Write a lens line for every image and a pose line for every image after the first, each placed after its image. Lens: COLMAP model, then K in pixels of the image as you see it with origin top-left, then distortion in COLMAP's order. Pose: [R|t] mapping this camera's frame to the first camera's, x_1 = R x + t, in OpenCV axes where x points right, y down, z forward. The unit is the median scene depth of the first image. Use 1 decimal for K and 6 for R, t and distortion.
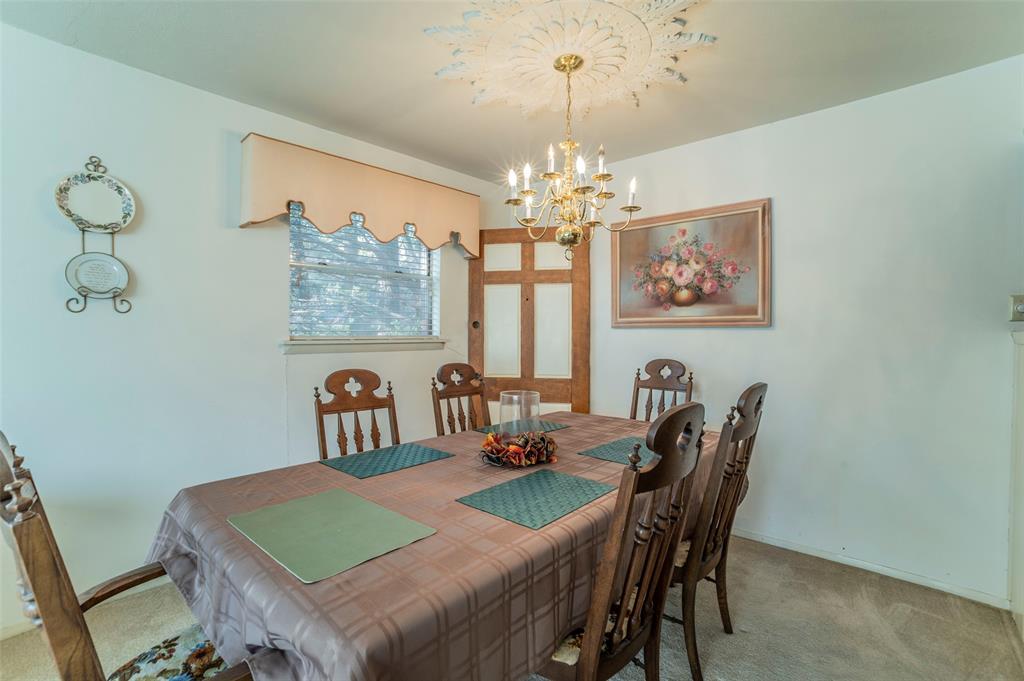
lens RADIAL K [[468.4, 0, 509.6], [0, 468.4, 337.3], [0, 0, 1]] dist [-0.031324, 0.001670]
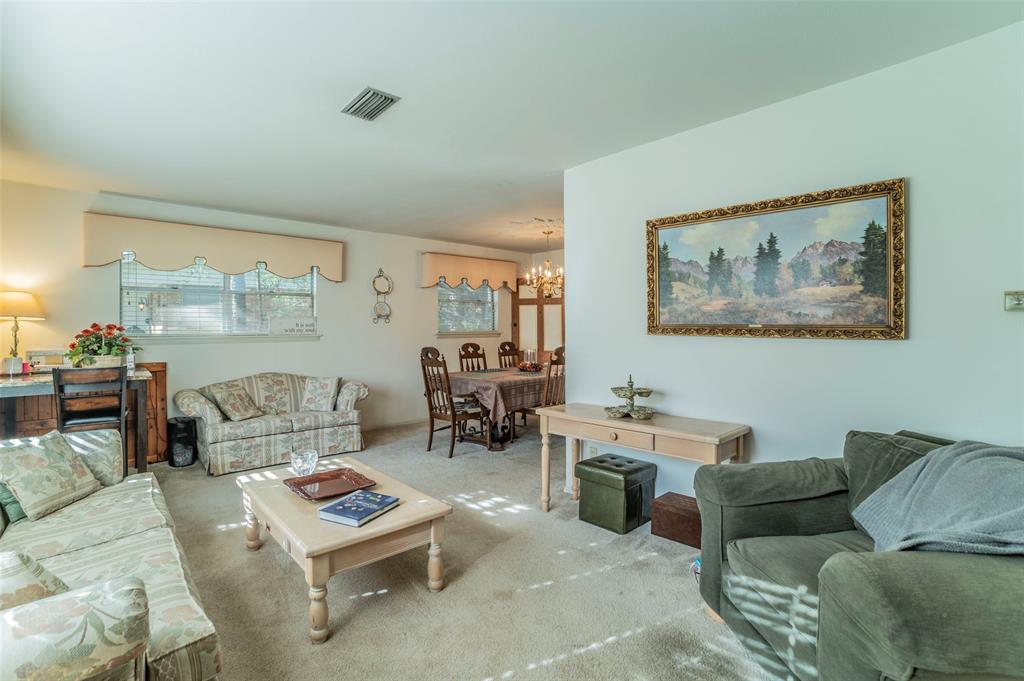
lens RADIAL K [[468.4, 0, 508.5], [0, 468.4, 343.7], [0, 0, 1]] dist [-0.031324, 0.001670]
pose [[0.996592, -0.004983, -0.082339, 0.089415], [0.006976, 0.999689, 0.023936, 0.007531], [0.082194, -0.024429, 0.996317, -1.395084]]
